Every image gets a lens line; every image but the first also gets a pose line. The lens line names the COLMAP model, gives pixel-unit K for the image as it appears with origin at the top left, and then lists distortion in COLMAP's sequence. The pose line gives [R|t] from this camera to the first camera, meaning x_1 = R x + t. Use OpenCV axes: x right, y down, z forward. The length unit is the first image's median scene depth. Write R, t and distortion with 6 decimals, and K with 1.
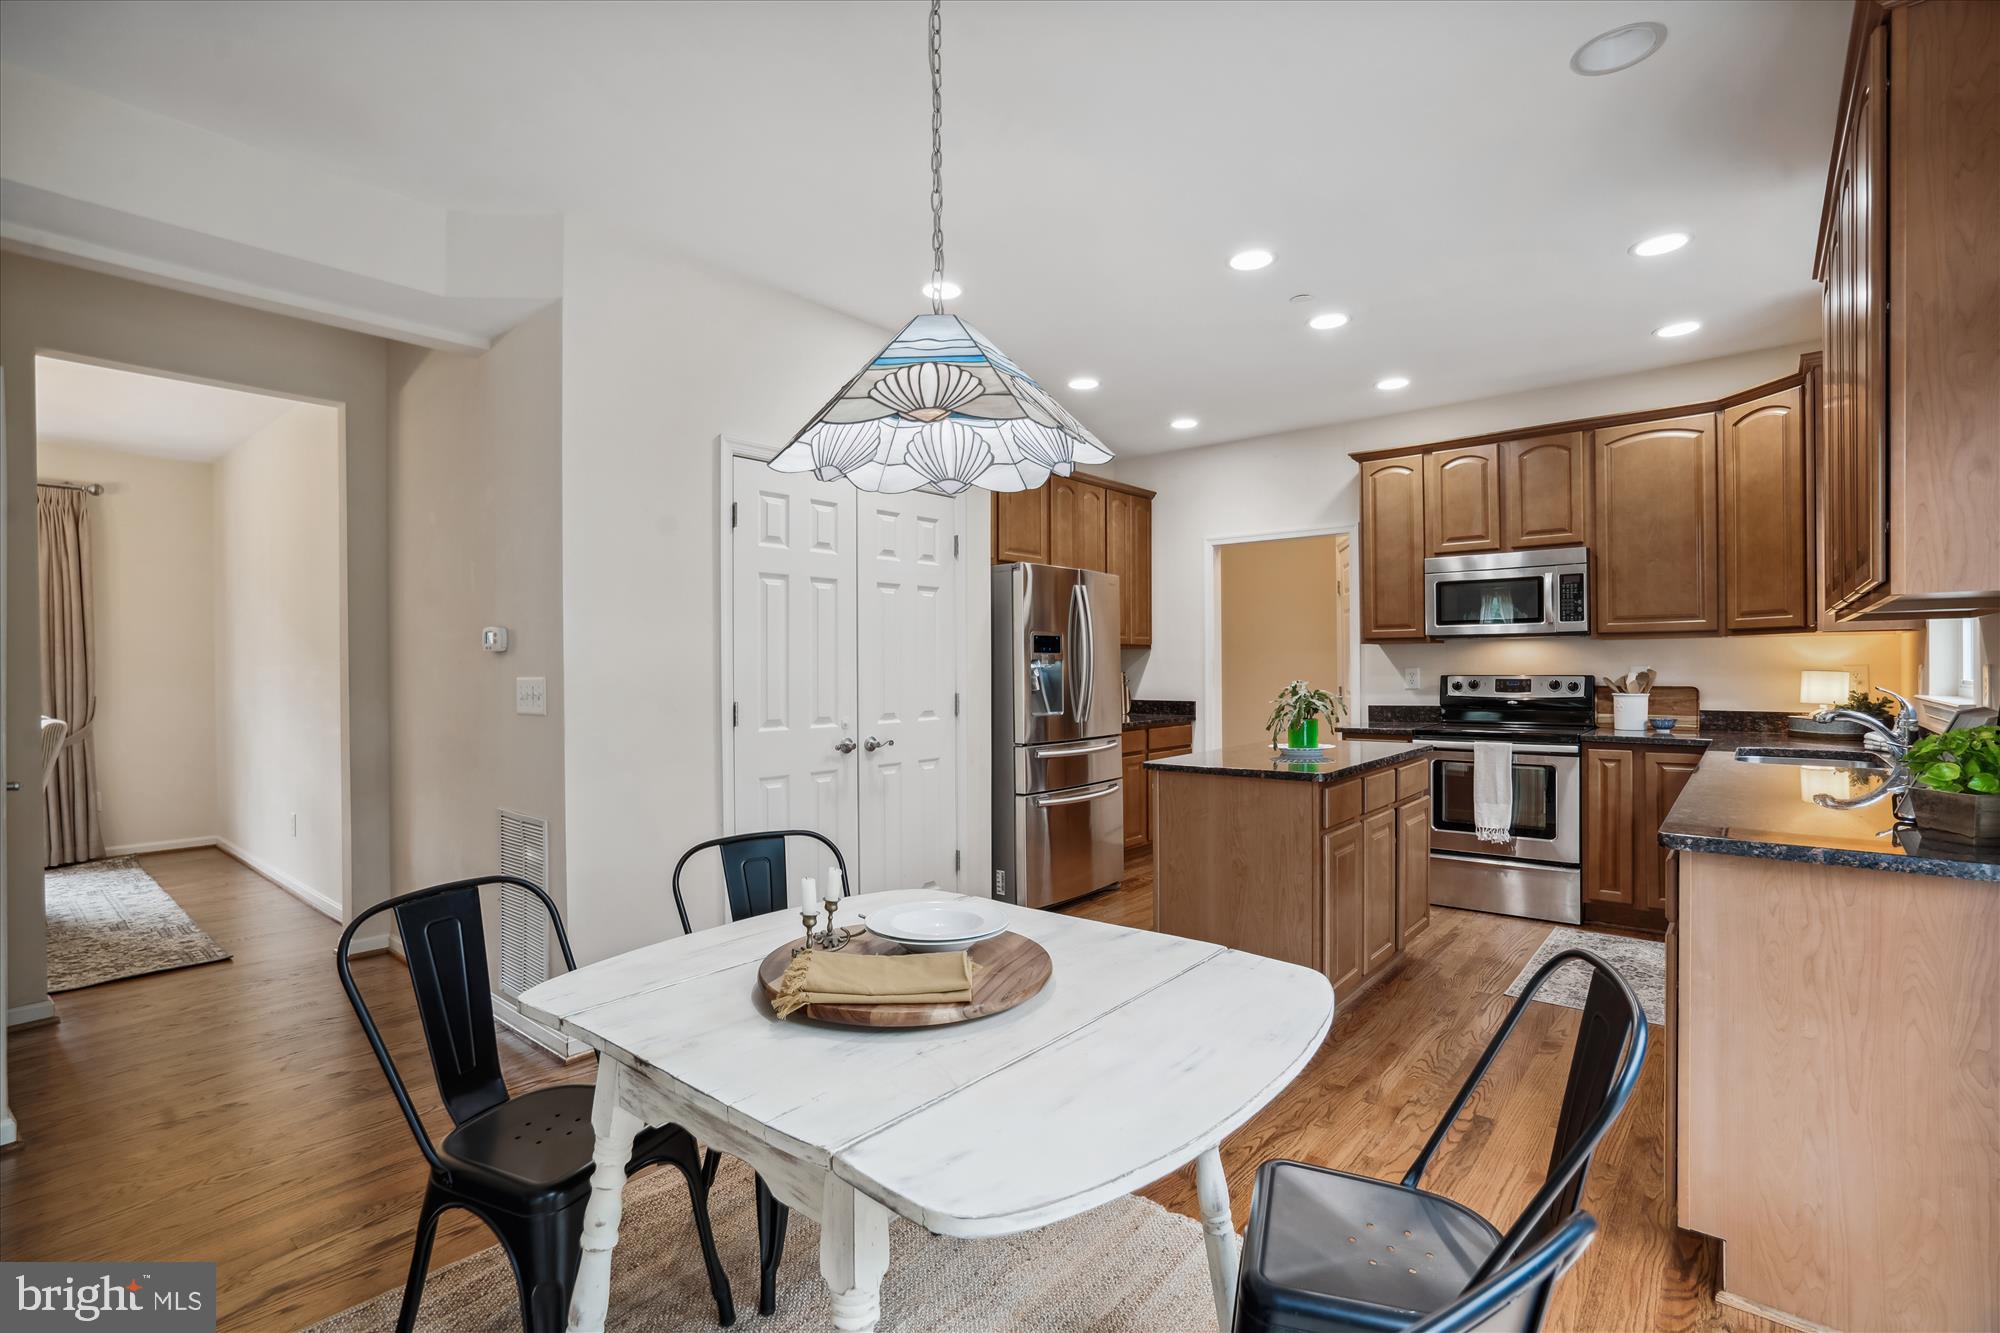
lens RADIAL K [[950.1, 0, 1000.0], [0, 950.1, 666.5], [0, 0, 1]] dist [-0.042796, 0.023509]
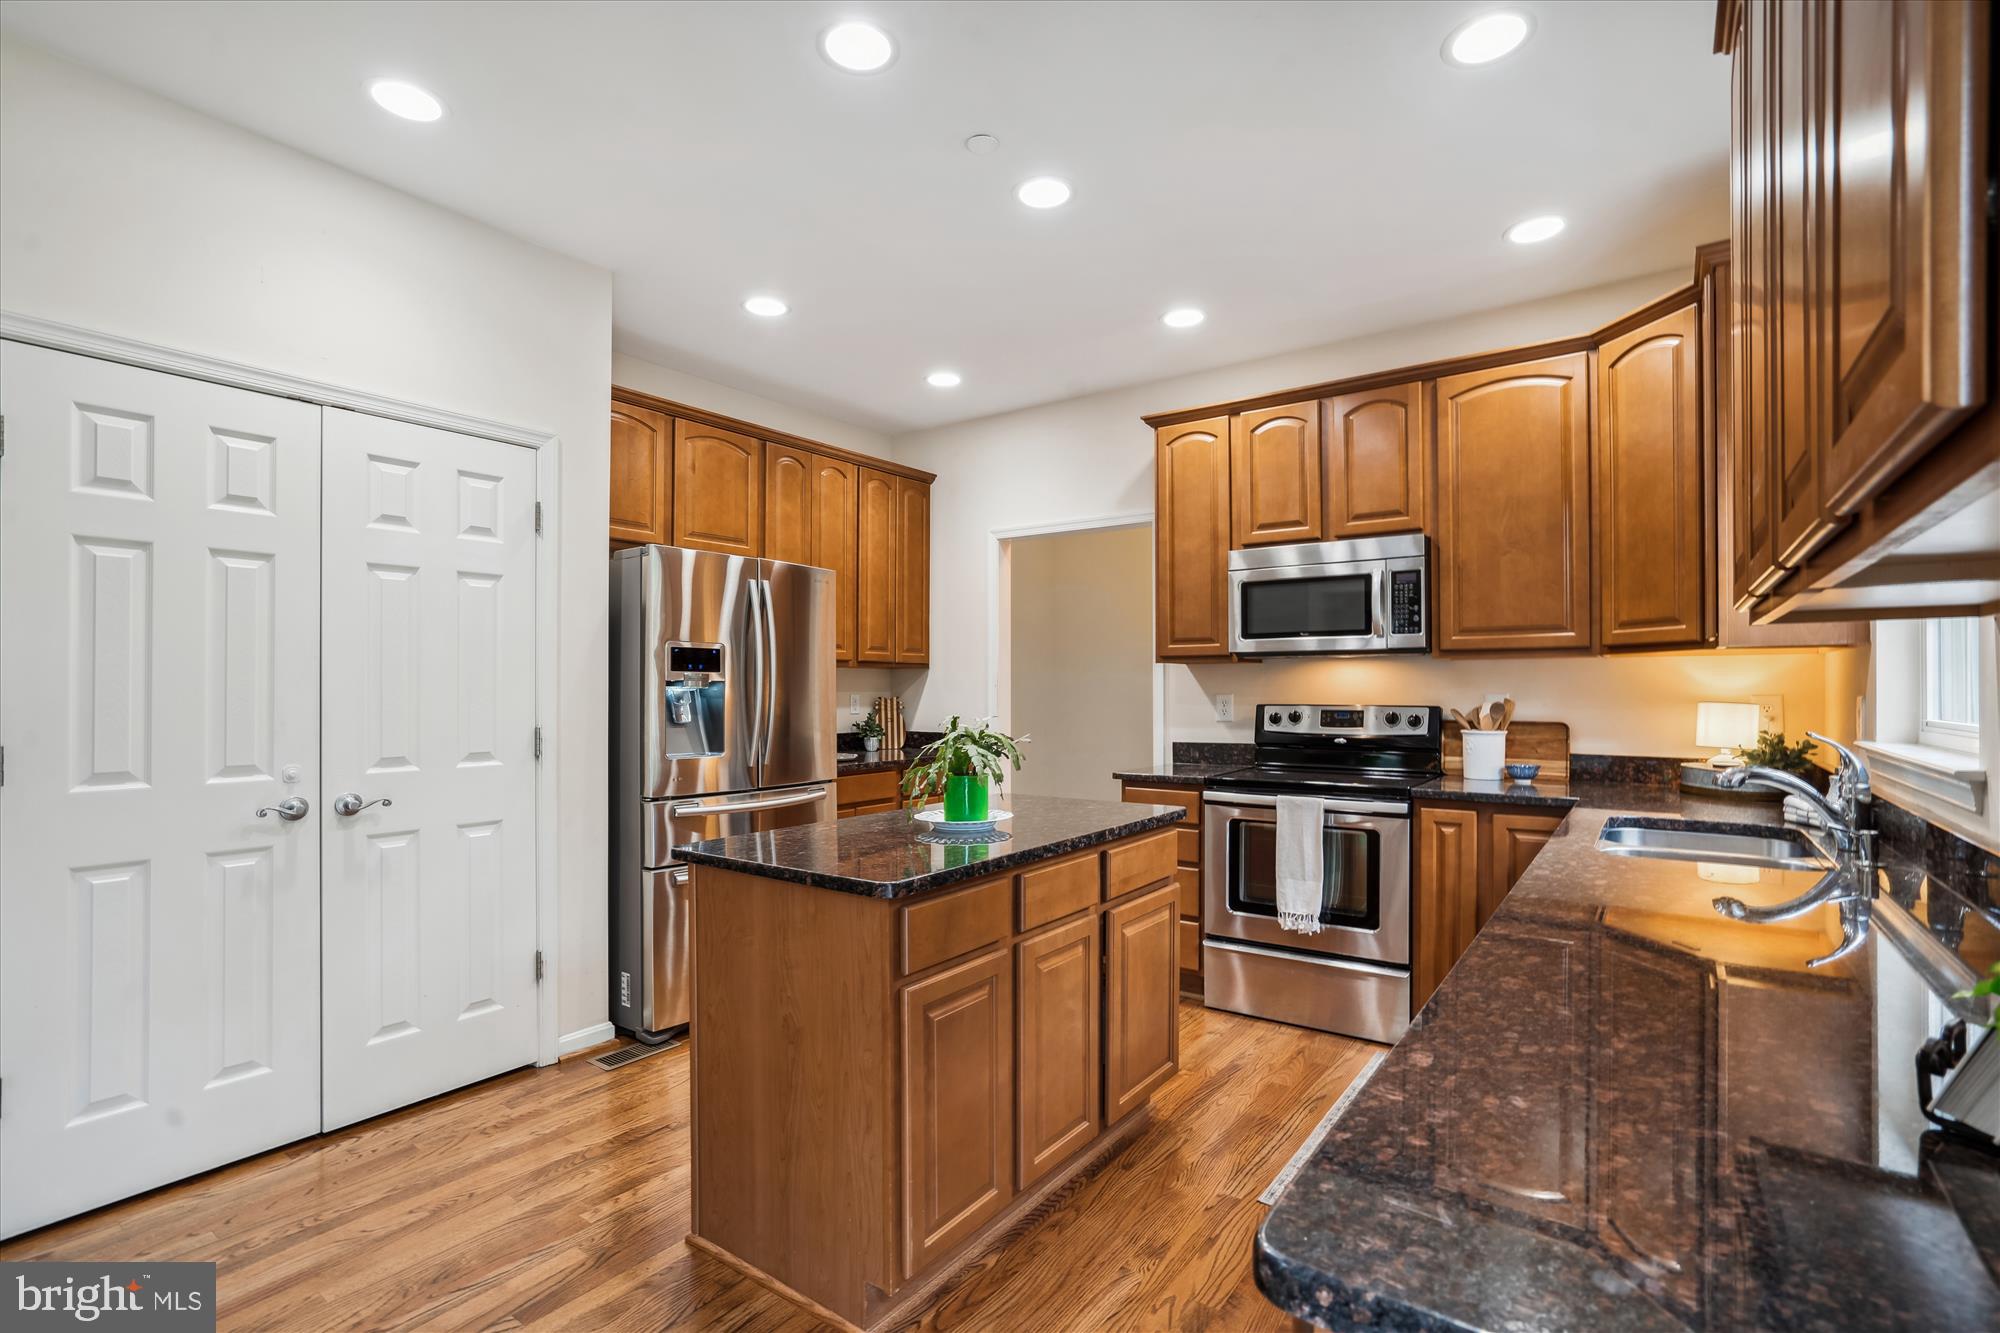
lens RADIAL K [[946.1, 0, 1001.9], [0, 946.1, 683.0], [0, 0, 1]] dist [-0.048200, 0.028359]
pose [[0.997816, 0.007072, 0.065673, 0.244017], [-0.006687, 0.999959, -0.006077, -0.002481], [-0.065713, 0.005625, 0.997823, 0.281665]]
